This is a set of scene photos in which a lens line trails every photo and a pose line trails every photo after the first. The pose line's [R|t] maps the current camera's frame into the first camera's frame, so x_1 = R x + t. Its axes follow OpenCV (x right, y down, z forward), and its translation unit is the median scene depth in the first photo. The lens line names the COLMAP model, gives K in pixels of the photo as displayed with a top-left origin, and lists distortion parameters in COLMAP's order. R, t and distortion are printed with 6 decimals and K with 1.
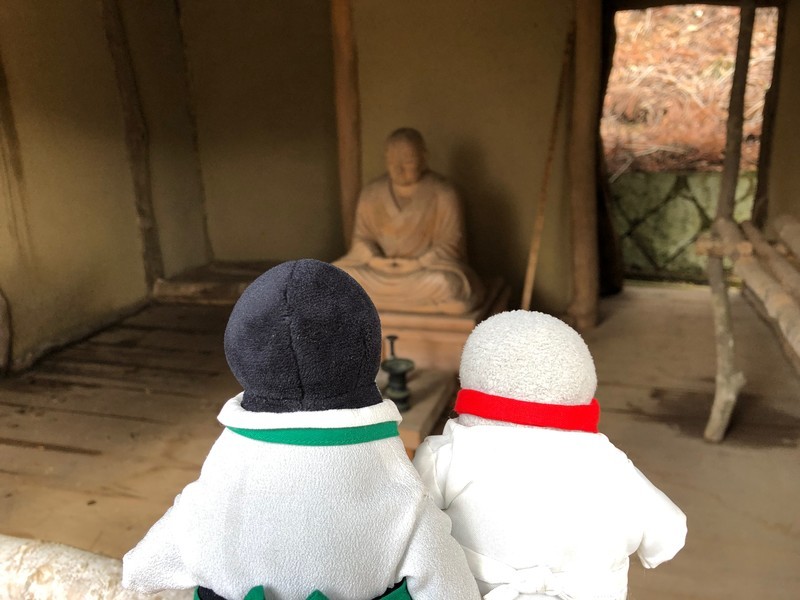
lens RADIAL K [[656.1, 0, 398.4], [0, 656.1, 296.9], [0, 0, 1]] dist [0.062433, -0.082614]
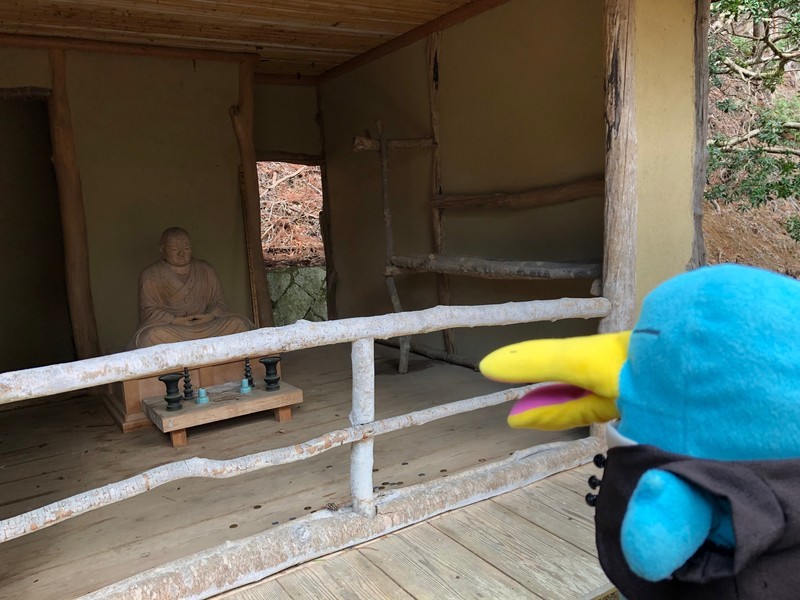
lens RADIAL K [[656.1, 0, 398.4], [0, 656.1, 296.9], [0, 0, 1]] dist [0.062433, -0.082614]
pose [[0.647495, -0.105470, 0.754736, -0.783707], [0.250607, 0.964763, -0.080178, 0.127945], [-0.719685, 0.241057, 0.651111, -0.260549]]
